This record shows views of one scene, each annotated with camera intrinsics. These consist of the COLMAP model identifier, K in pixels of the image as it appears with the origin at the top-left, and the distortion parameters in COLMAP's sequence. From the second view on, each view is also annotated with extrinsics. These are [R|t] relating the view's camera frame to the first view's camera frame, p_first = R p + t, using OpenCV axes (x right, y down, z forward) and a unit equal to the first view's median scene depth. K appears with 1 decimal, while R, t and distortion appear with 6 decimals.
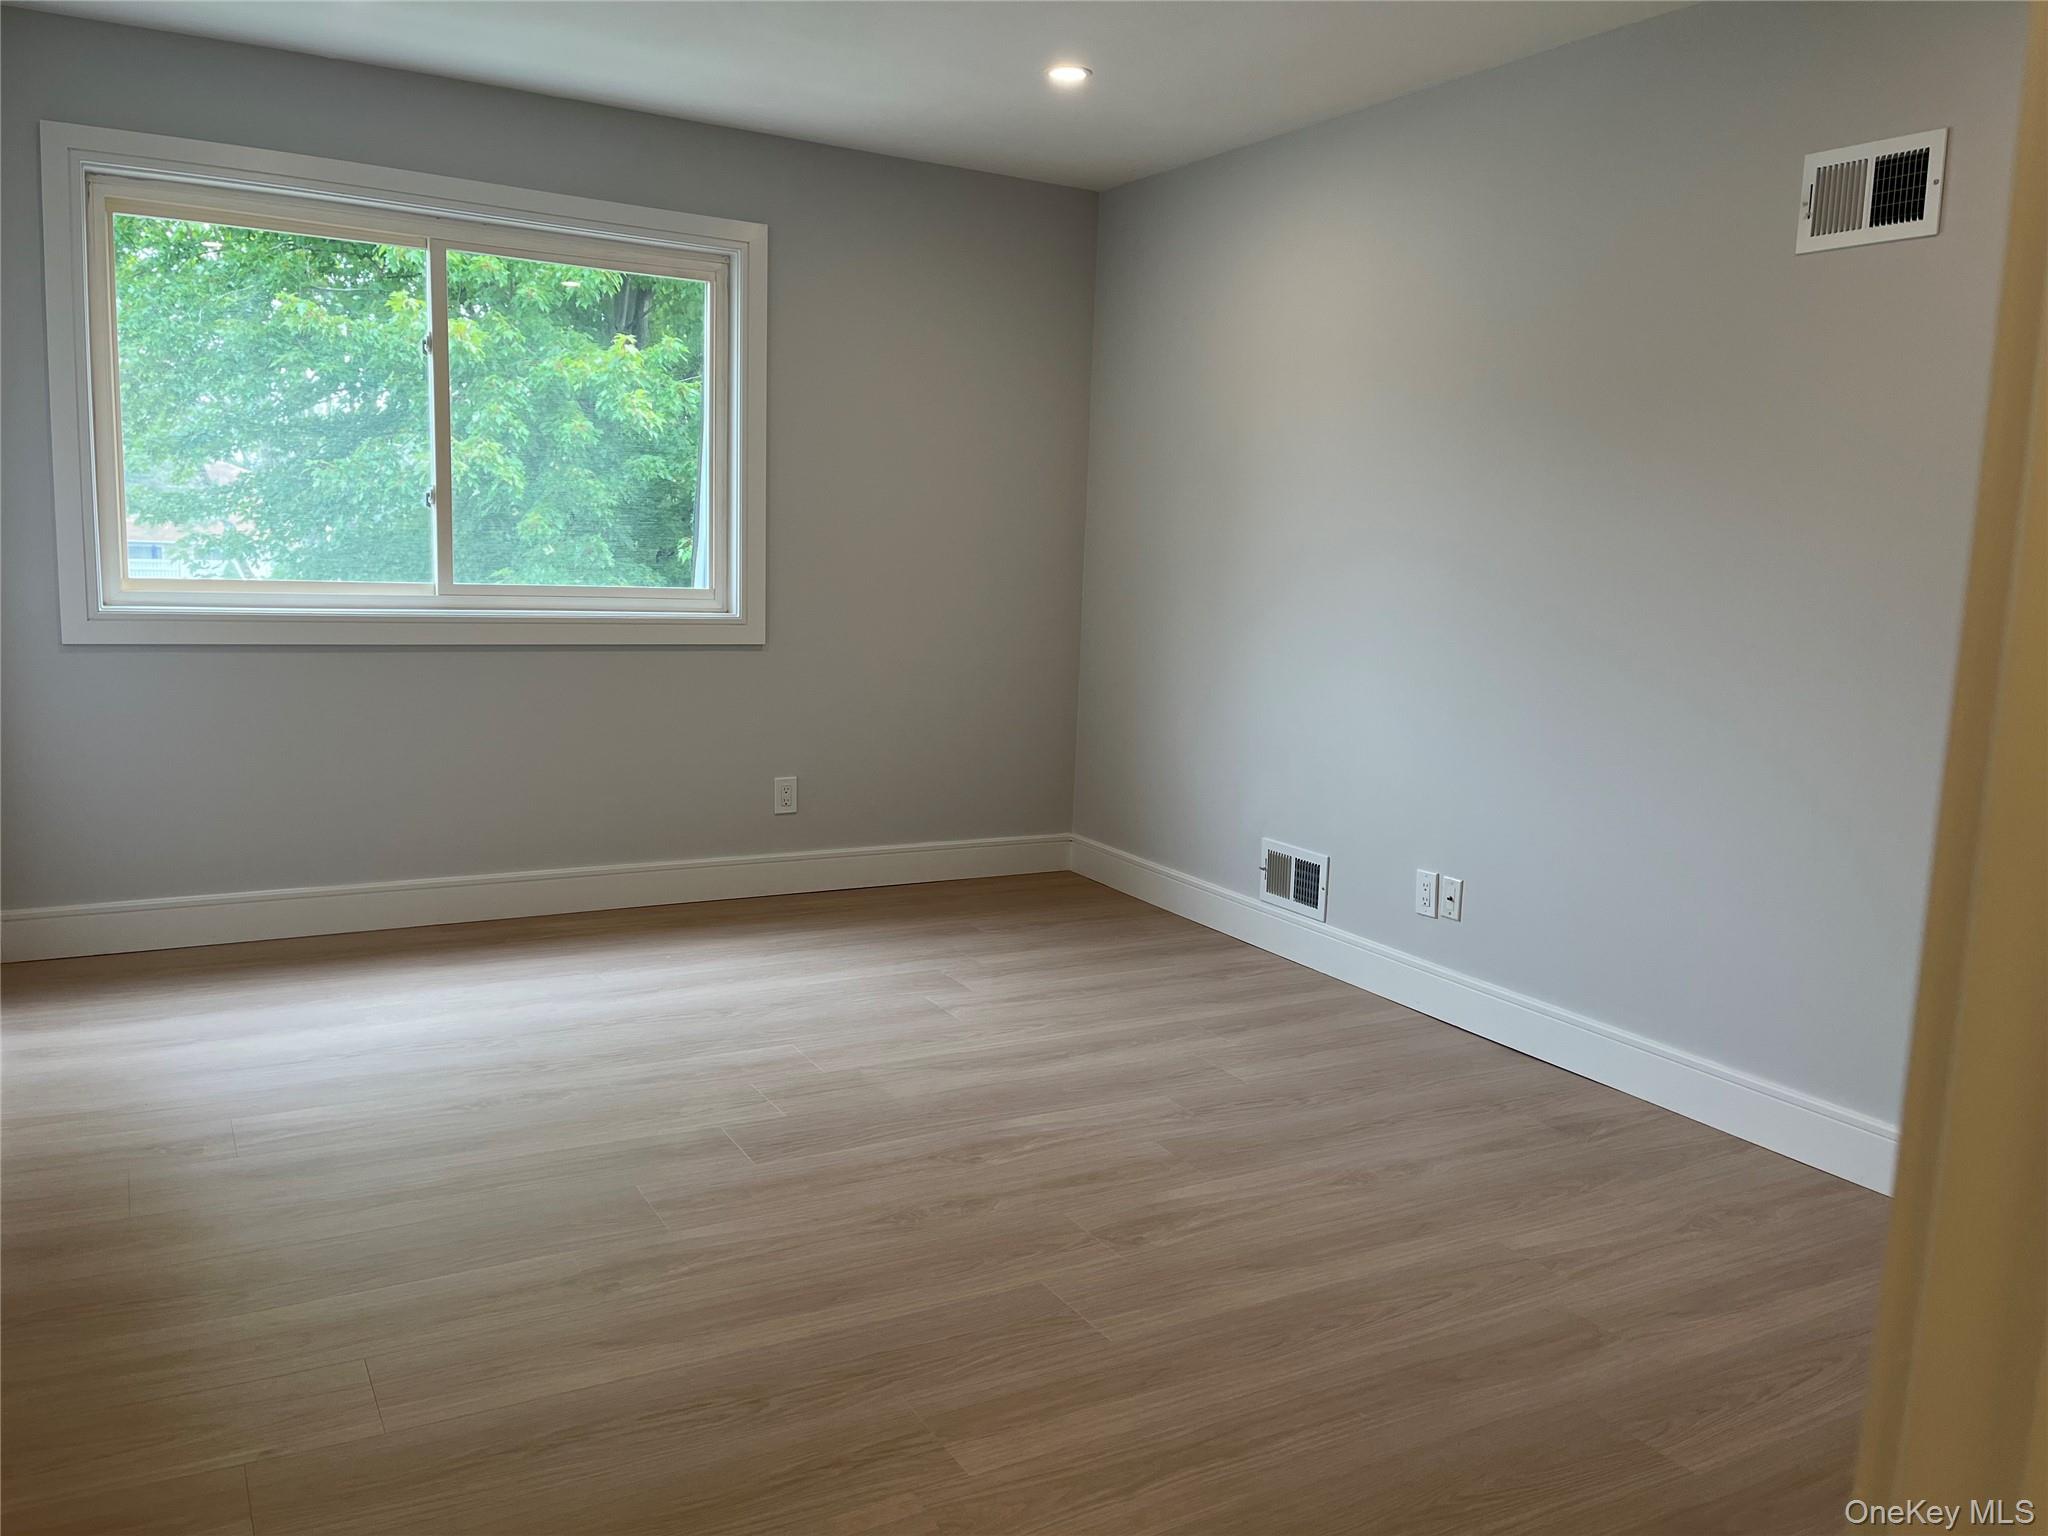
lens RADIAL K [[1570.9, 0, 1029.4], [0, 1570.9, 773.5], [0, 0, 1]] dist [0.054271, -0.045153]
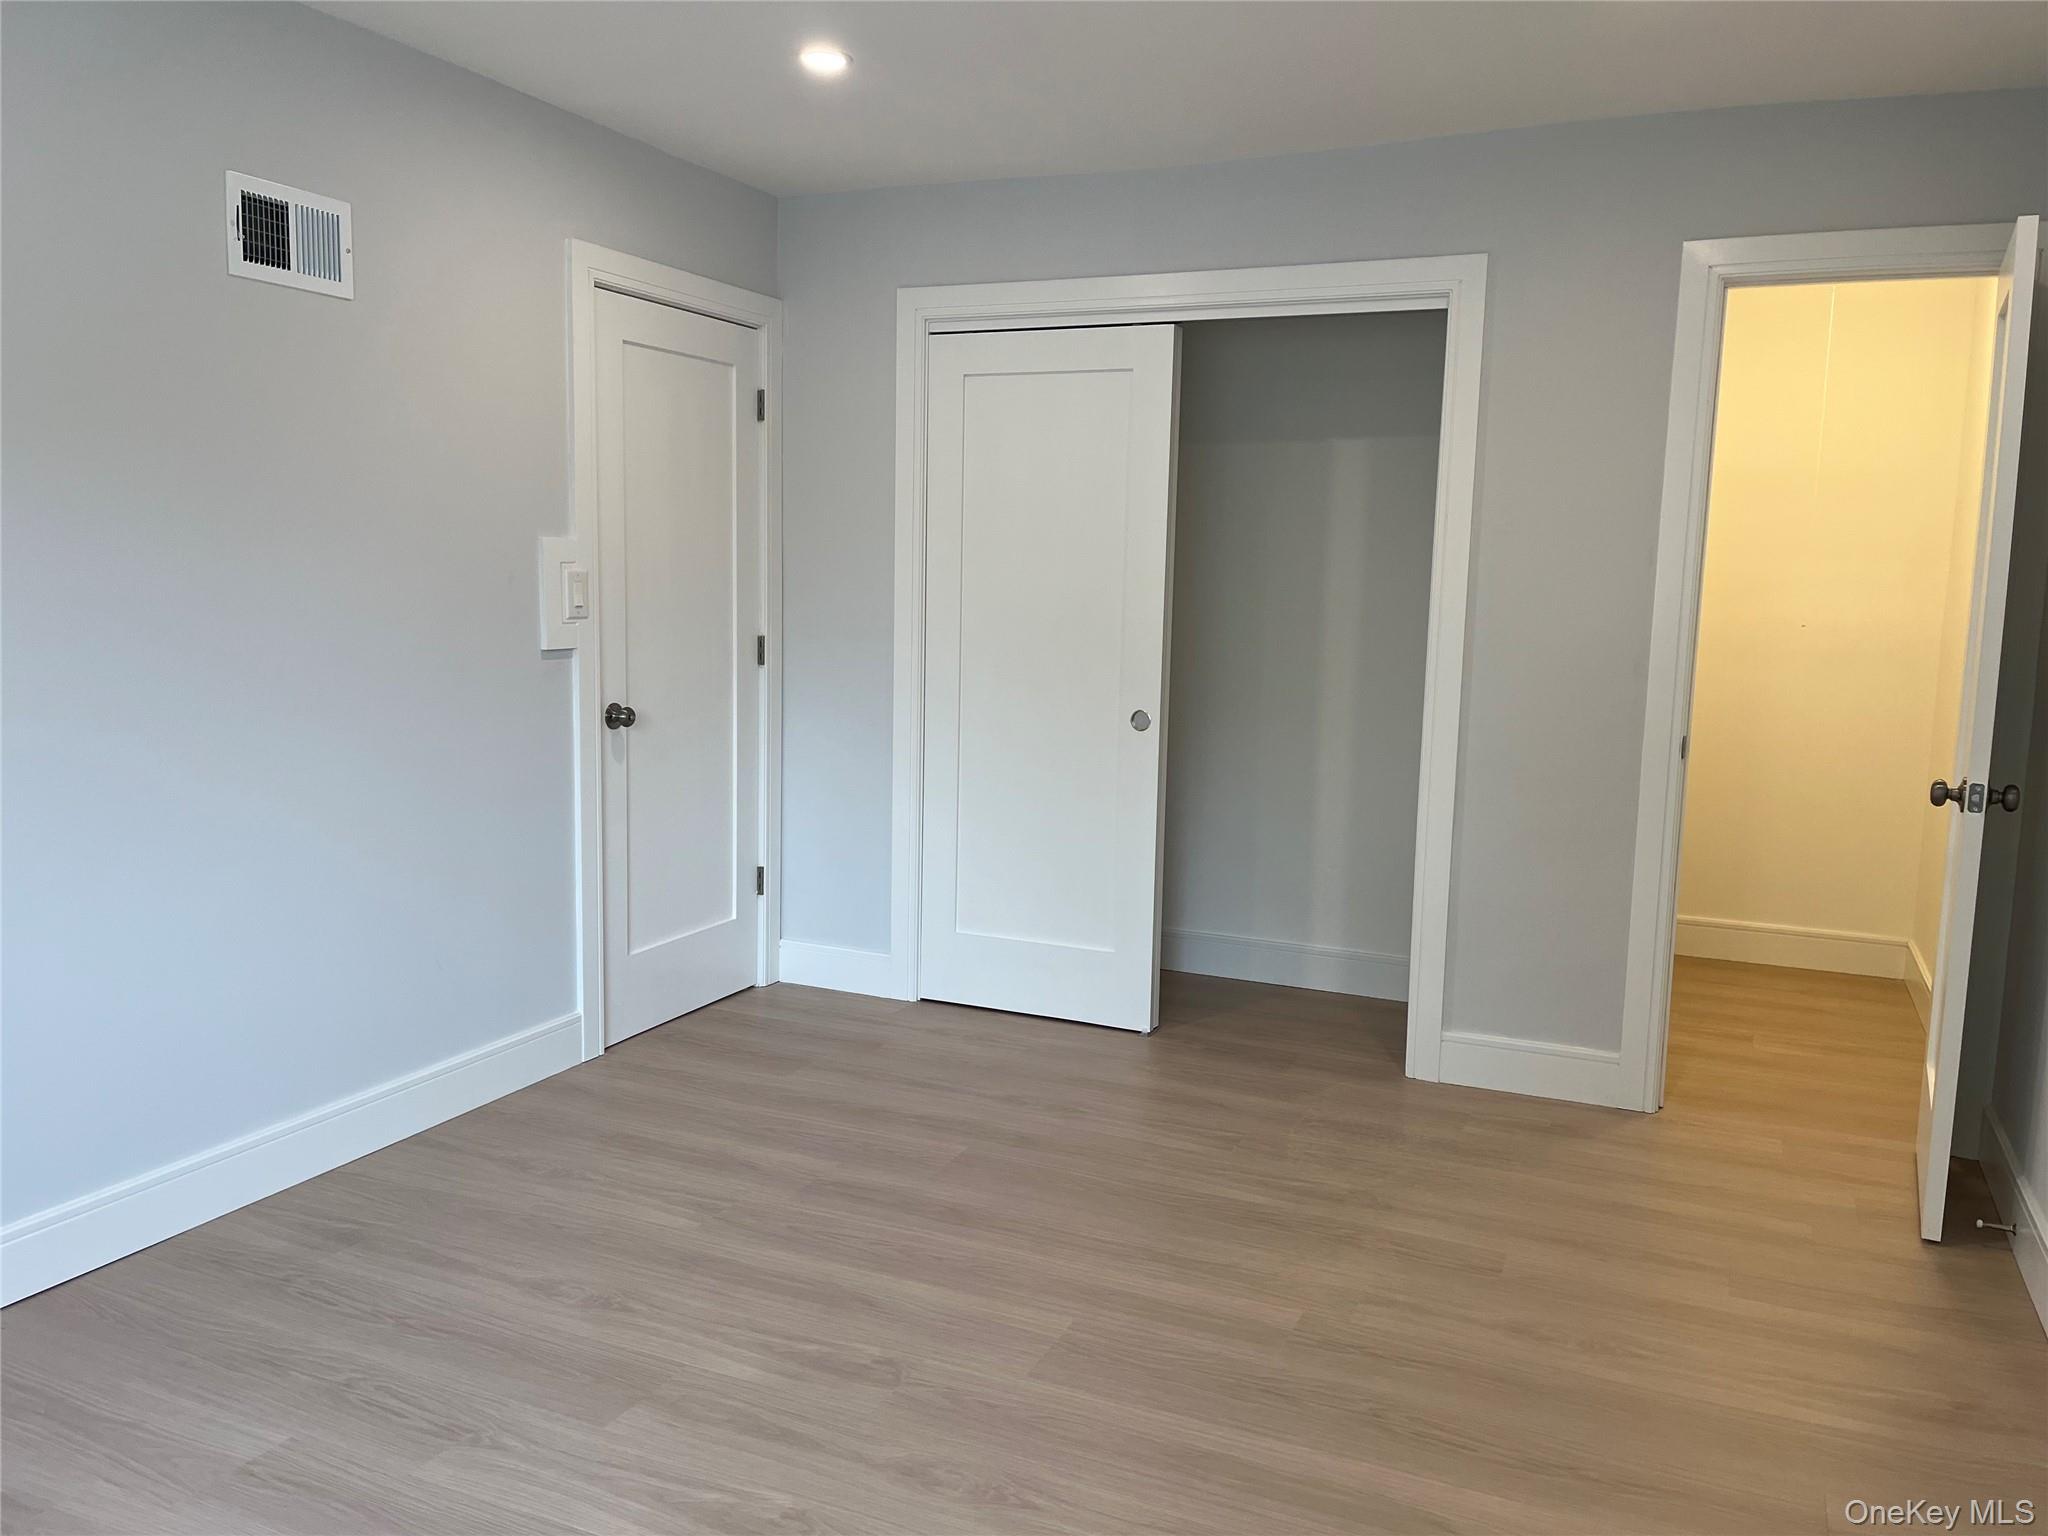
lens RADIAL K [[1570.9, 0, 1023.0], [0, 1570.9, 764.1], [0, 0, 1]] dist [0.054271, -0.045153]
pose [[-0.585798, -0.154827, 0.795531, -0.625156], [0.076127, 0.966731, 0.244203, -0.253684], [-0.806874, 0.203615, -0.554523, 1.273018]]
